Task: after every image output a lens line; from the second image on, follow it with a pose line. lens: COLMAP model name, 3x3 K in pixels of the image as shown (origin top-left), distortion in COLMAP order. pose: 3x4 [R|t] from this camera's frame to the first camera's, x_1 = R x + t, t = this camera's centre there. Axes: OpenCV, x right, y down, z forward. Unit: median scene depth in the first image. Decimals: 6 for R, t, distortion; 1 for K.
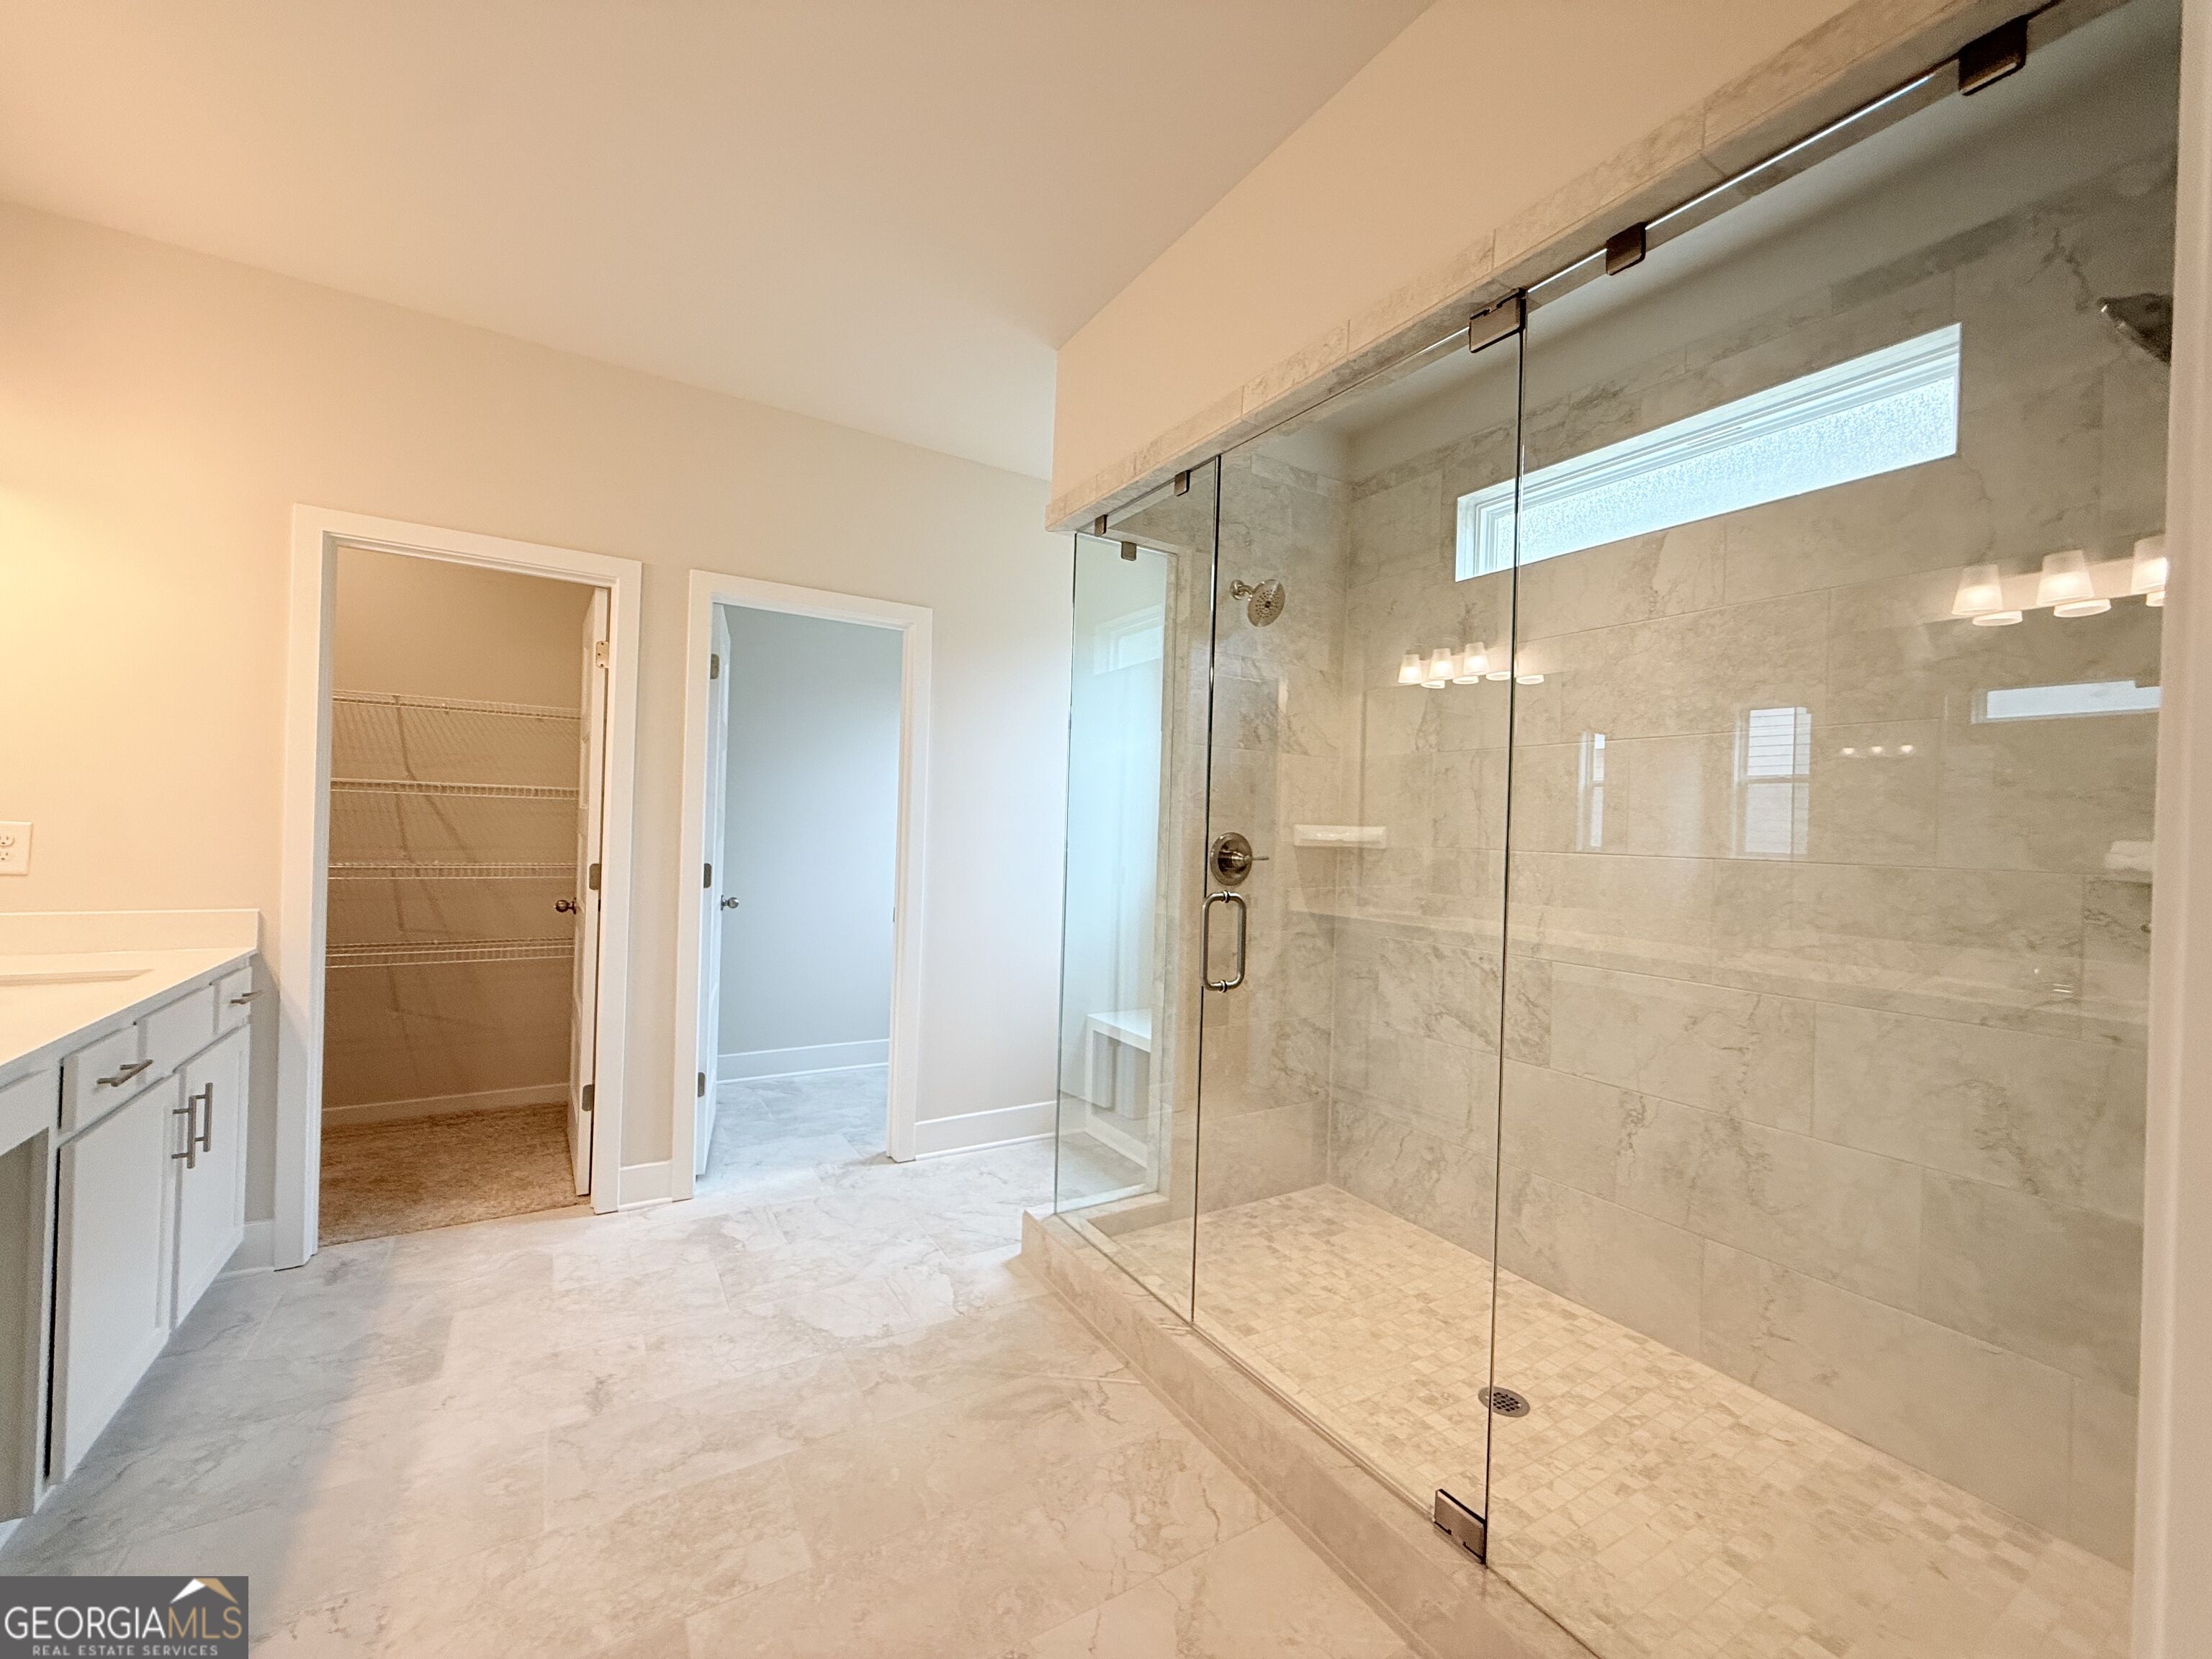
lens RADIAL K [[876.5, 0, 1100.6], [0, 876.5, 833.2], [0, 0, 1]] dist [-0.002754, 0.000660]
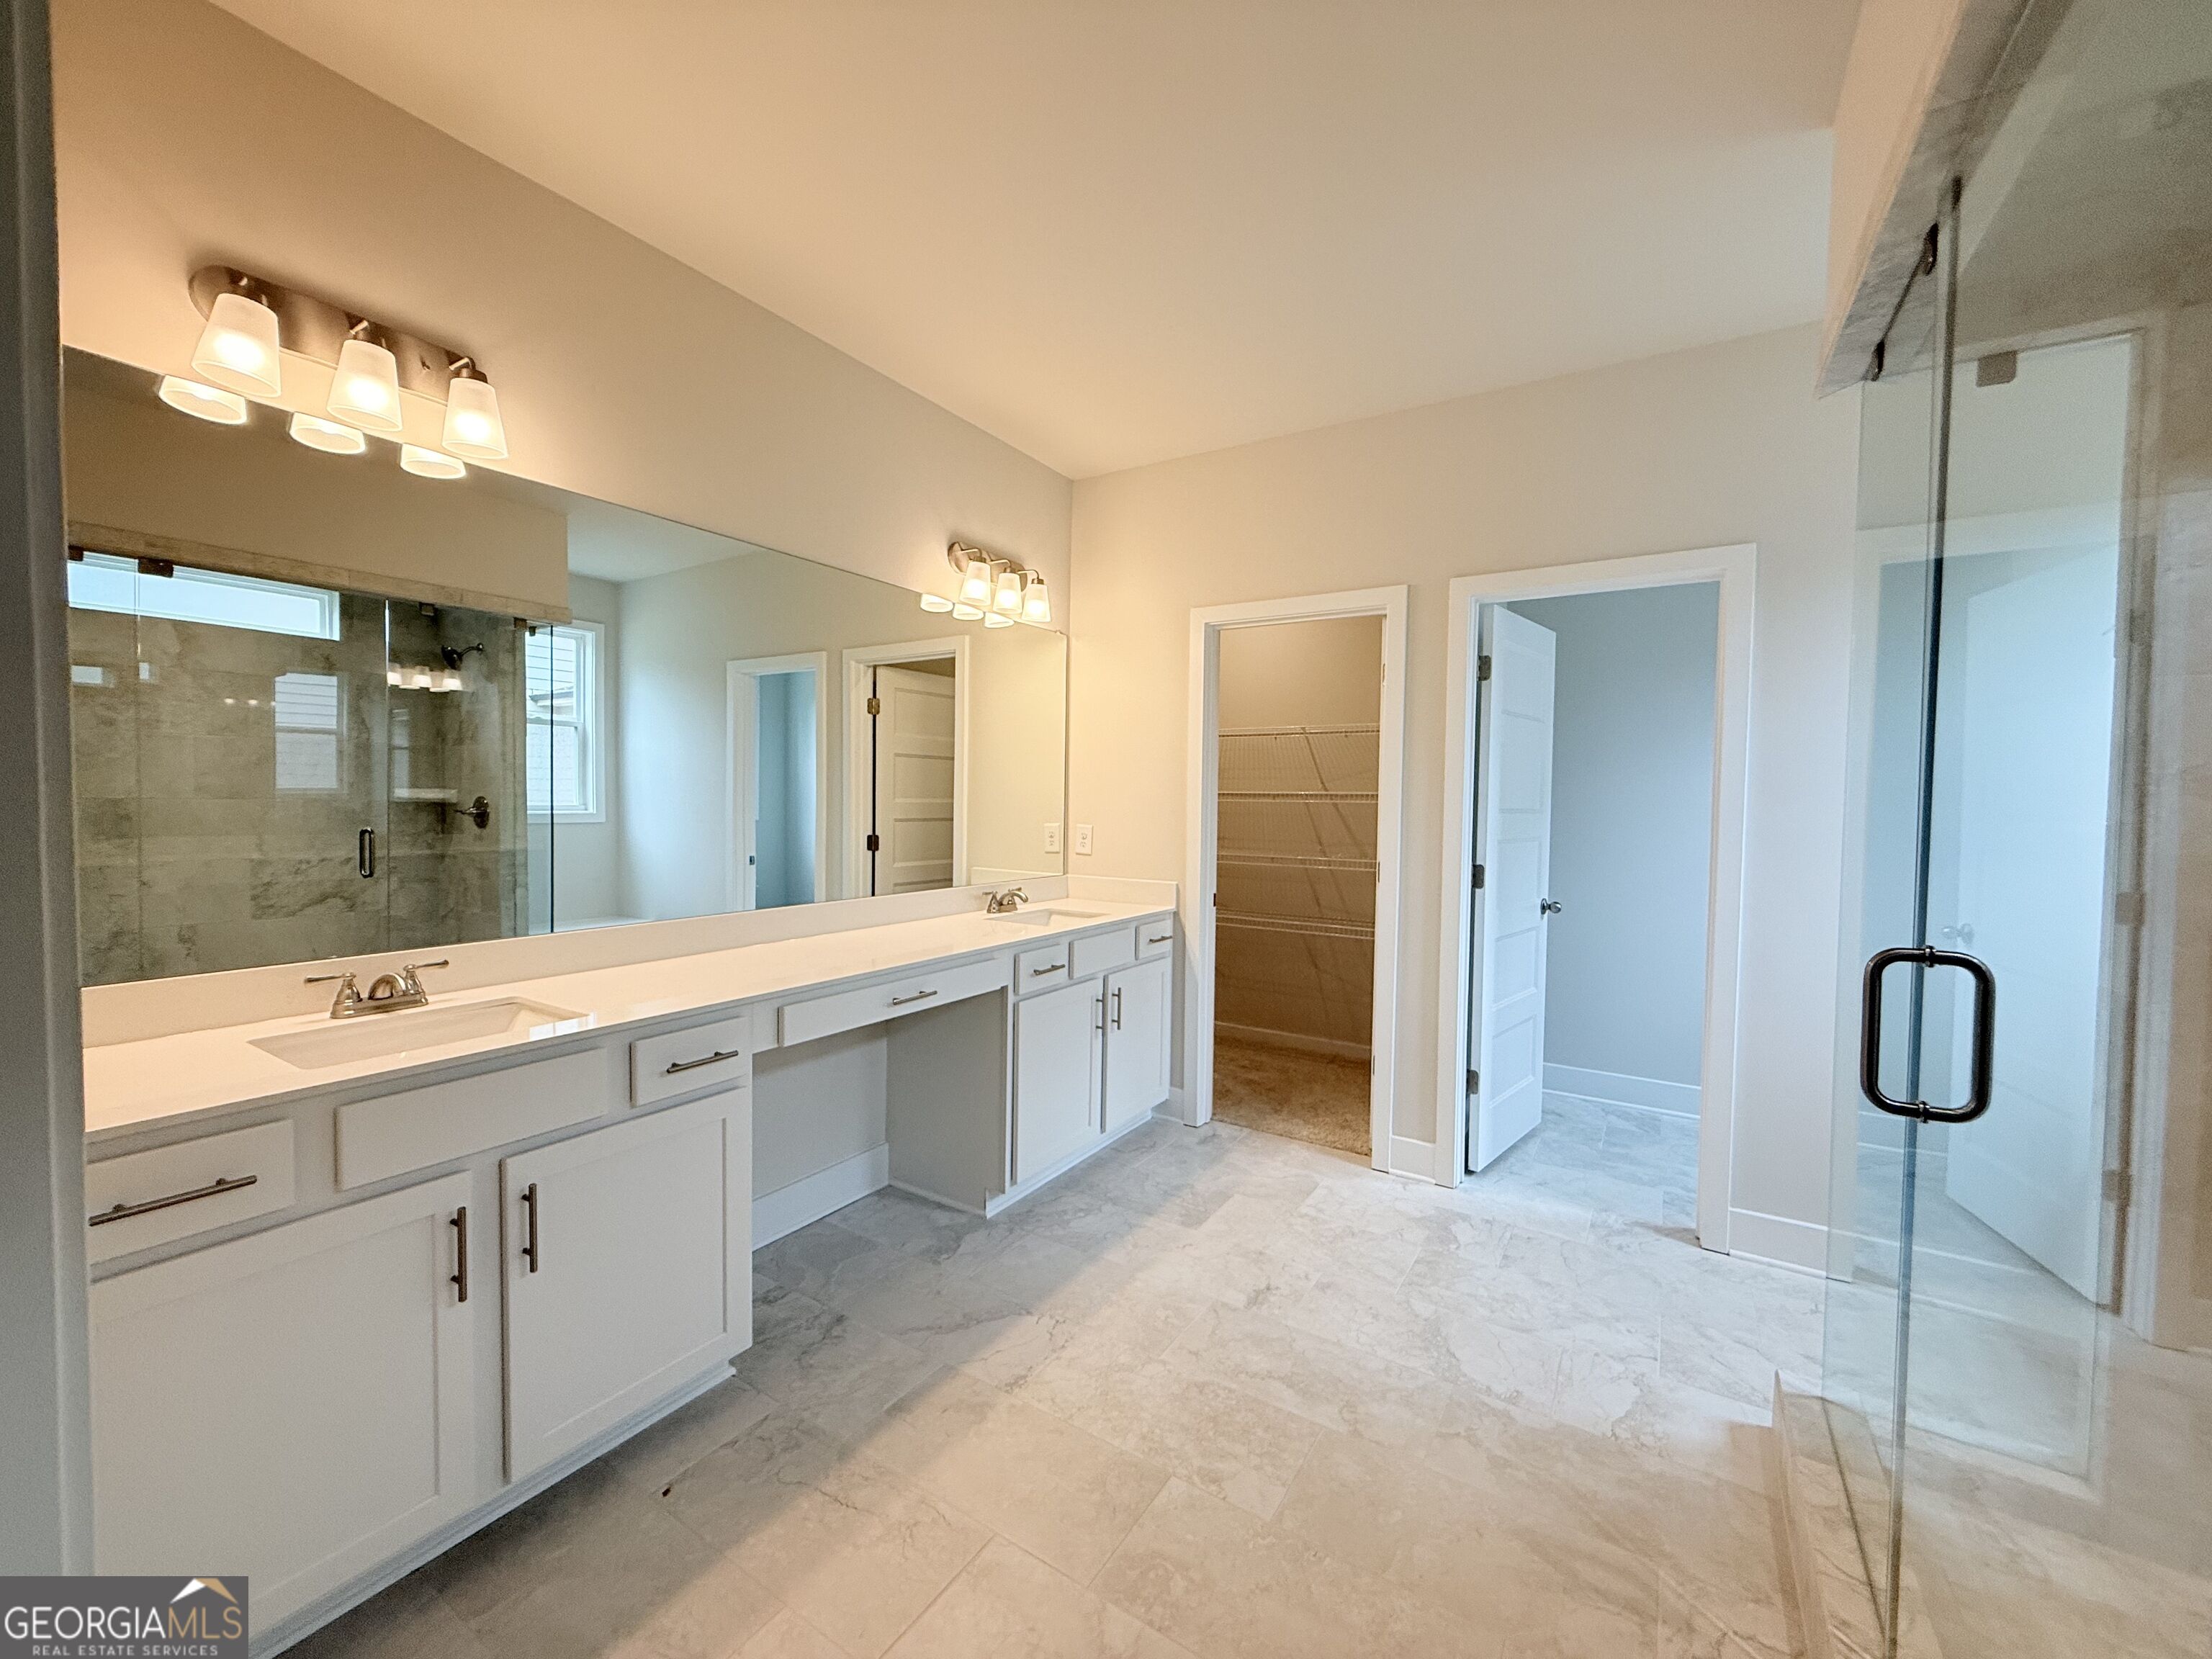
lens RADIAL K [[876.5, 0, 1106.1], [0, 876.5, 831.1], [0, 0, 1]] dist [-0.002754, 0.000660]
pose [[0.438575, 0.005588, -0.898677, 0.331114], [-0.006304, 0.999975, 0.003141, -0.004999], [0.898672, 0.004288, 0.438600, 0.213050]]
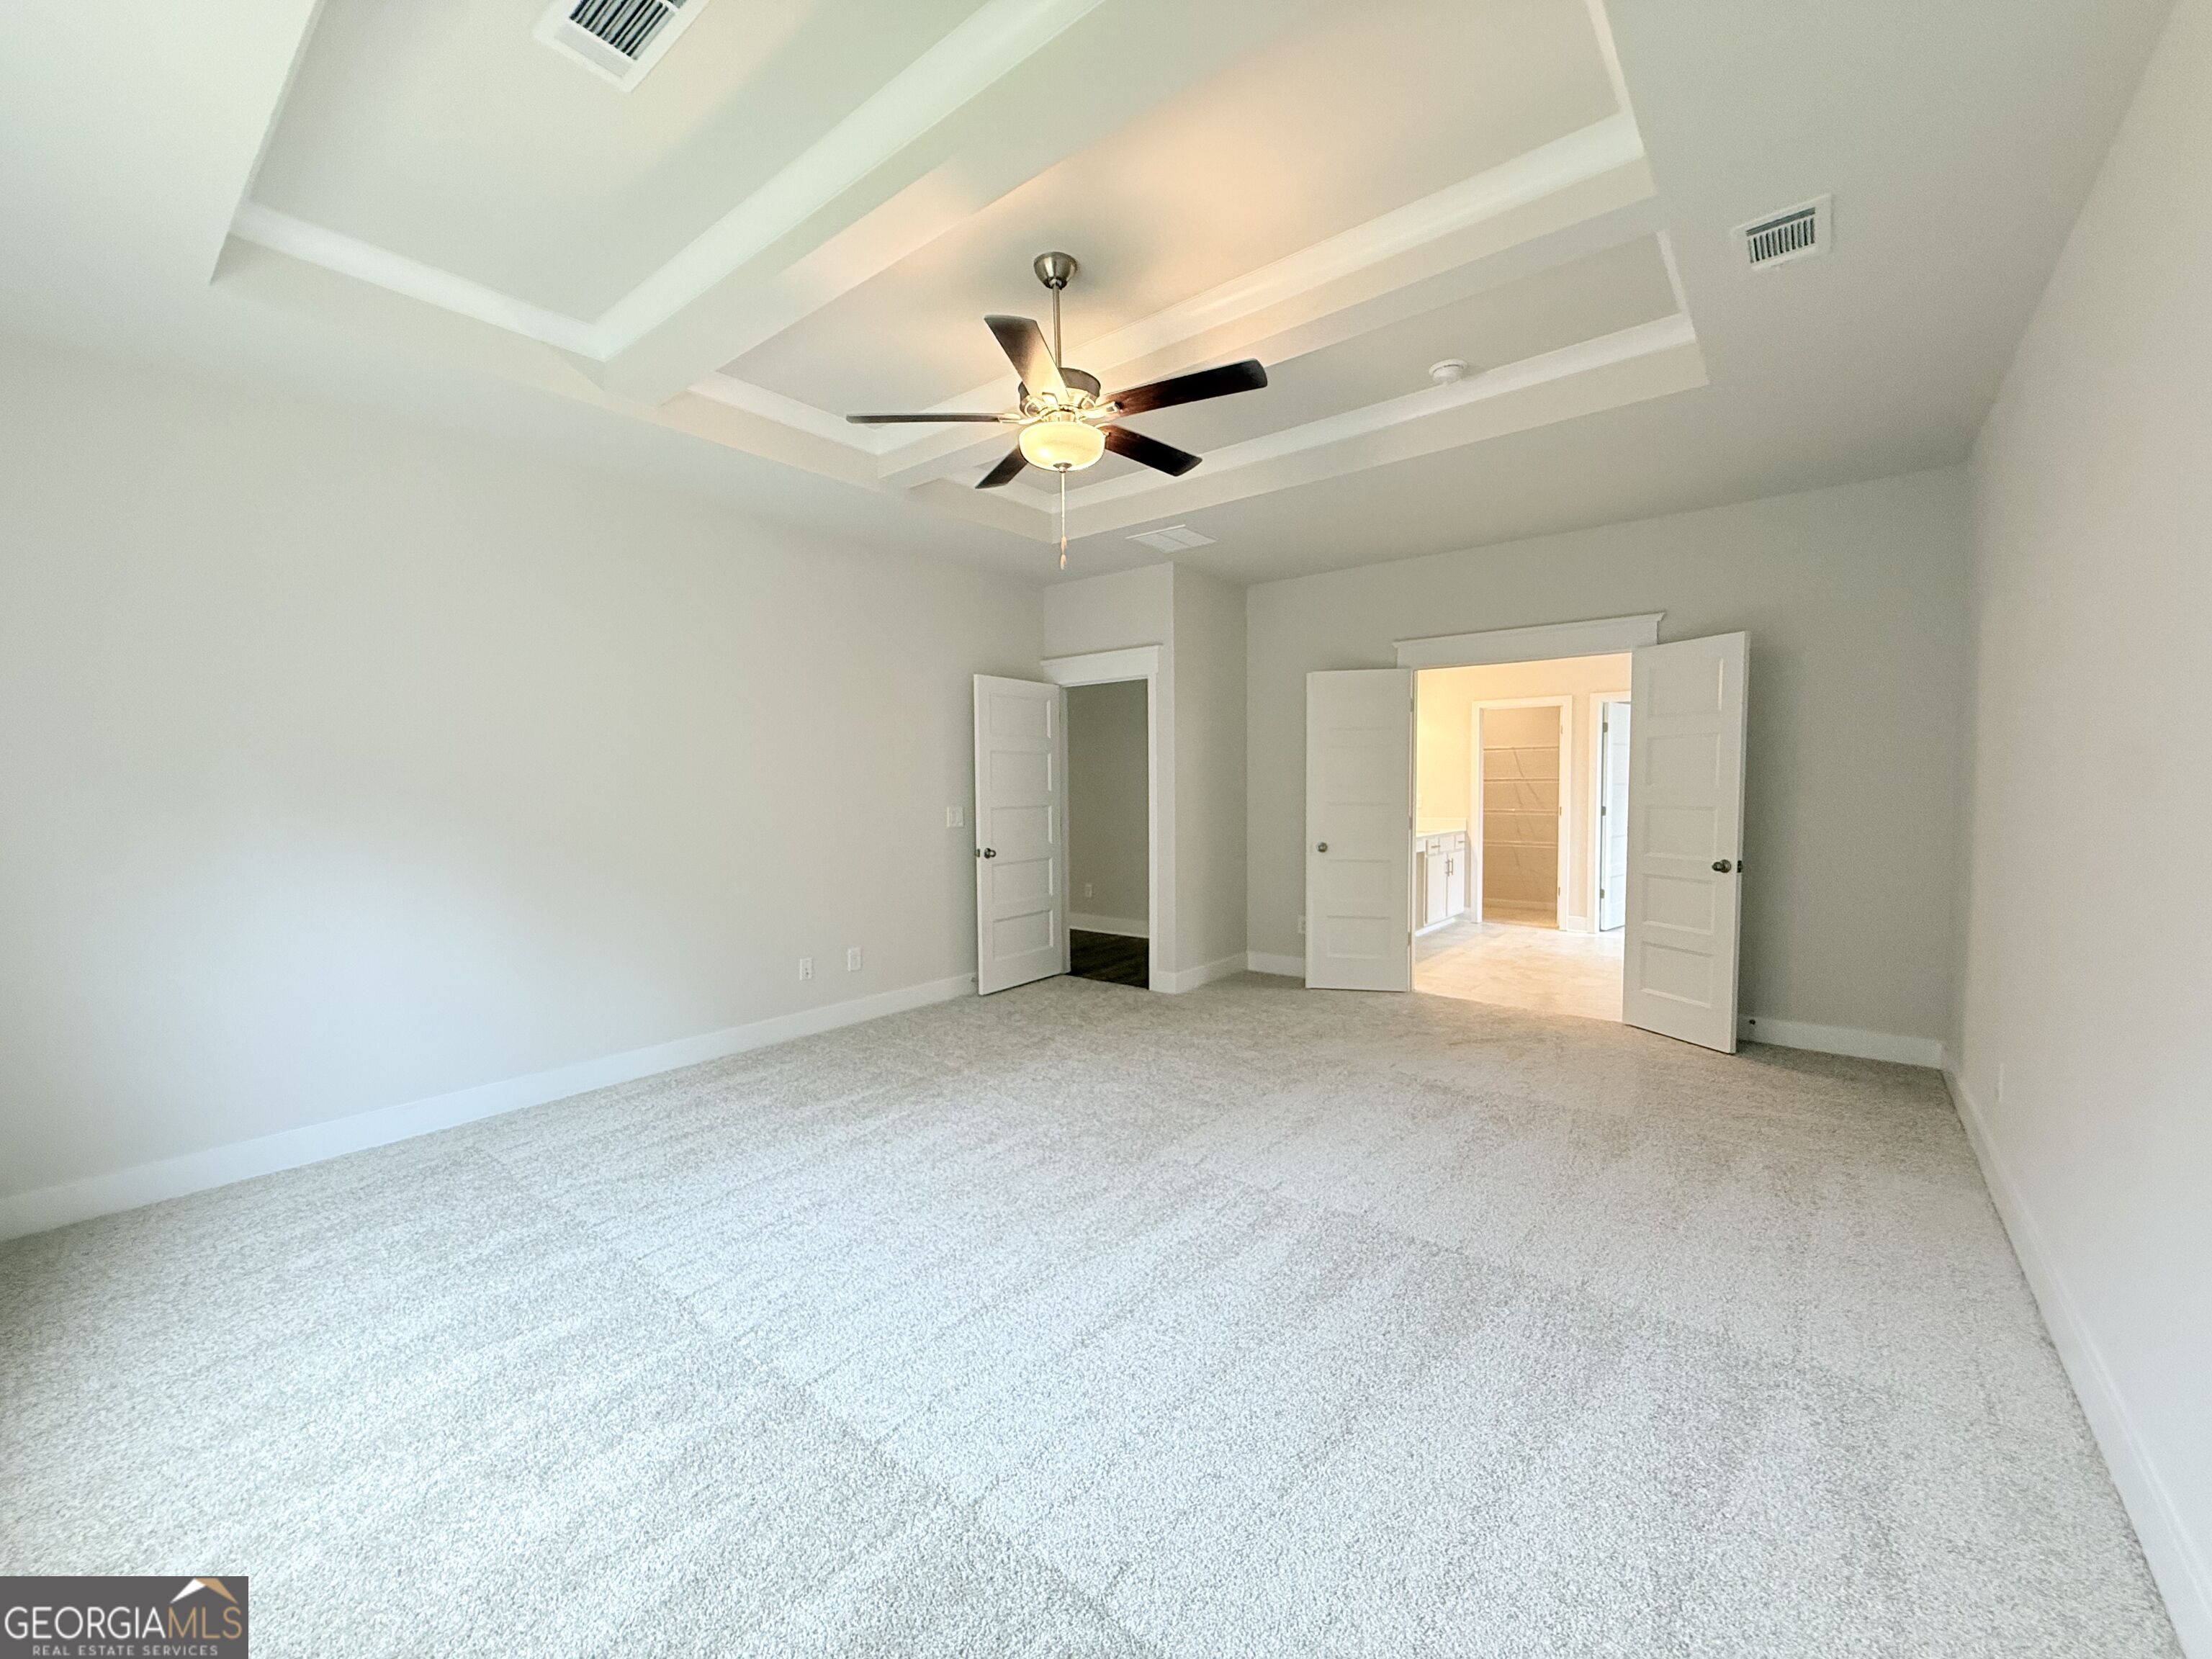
lens RADIAL K [[876.5, 0, 1106.6], [0, 876.5, 816.3], [0, 0, 1]] dist [-0.002754, 0.000660]
pose [[0.336169, 0.003550, -0.941795, 1.775889], [0.013690, 0.999869, 0.008655, 0.027648], [0.941702, -0.015803, 0.336076, -1.468366]]
